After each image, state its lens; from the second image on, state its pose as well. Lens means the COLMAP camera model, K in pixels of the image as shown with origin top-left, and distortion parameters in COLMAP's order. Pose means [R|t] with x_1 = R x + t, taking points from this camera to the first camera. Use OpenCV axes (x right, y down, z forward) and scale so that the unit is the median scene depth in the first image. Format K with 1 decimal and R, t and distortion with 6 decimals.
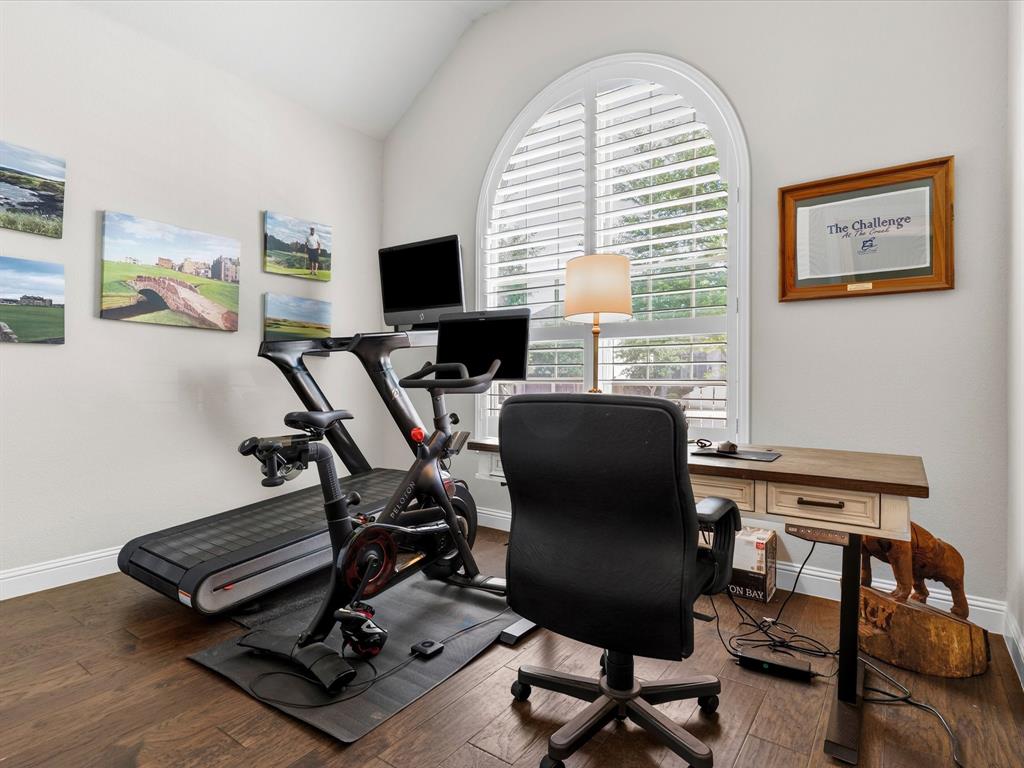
lens RADIAL K [[572.2, 0, 513.8], [0, 572.2, 385.6], [0, 0, 1]] dist [0.003255, -0.000272]
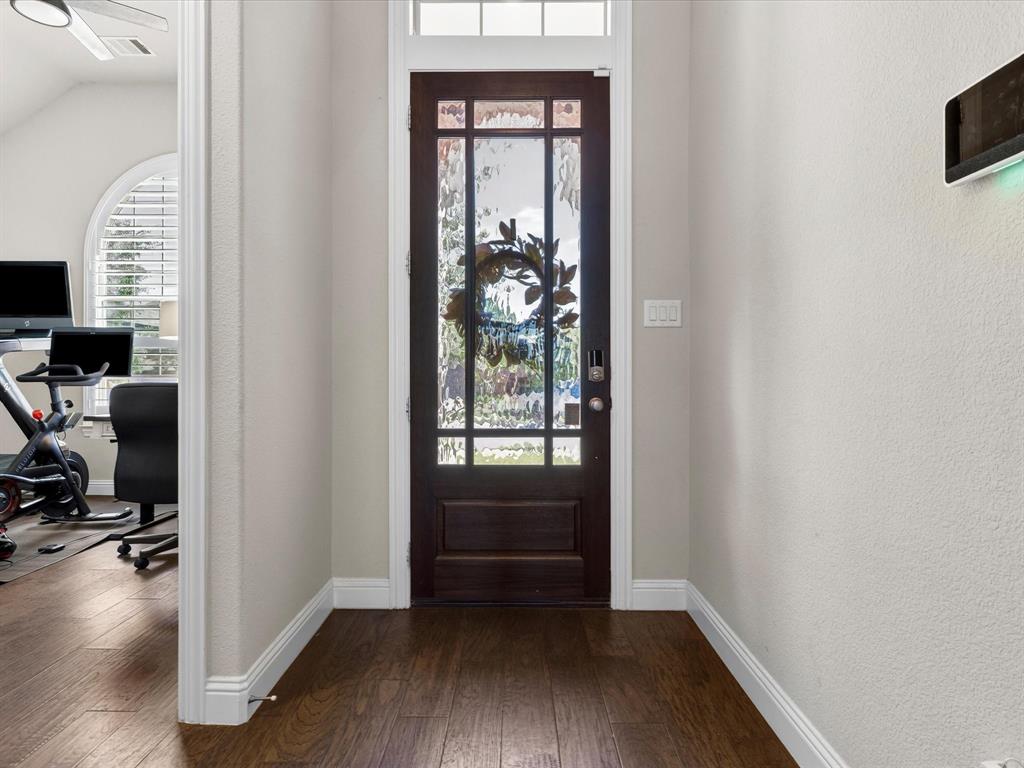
lens RADIAL K [[572.2, 0, 513.8], [0, 572.2, 385.6], [0, 0, 1]] dist [0.003255, -0.000272]
pose [[0.826735, 0.001574, 0.562590, 0.007211], [0.000079, 0.999996, -0.002915, 0.017523], [-0.562592, 0.002455, 0.826731, -0.788239]]
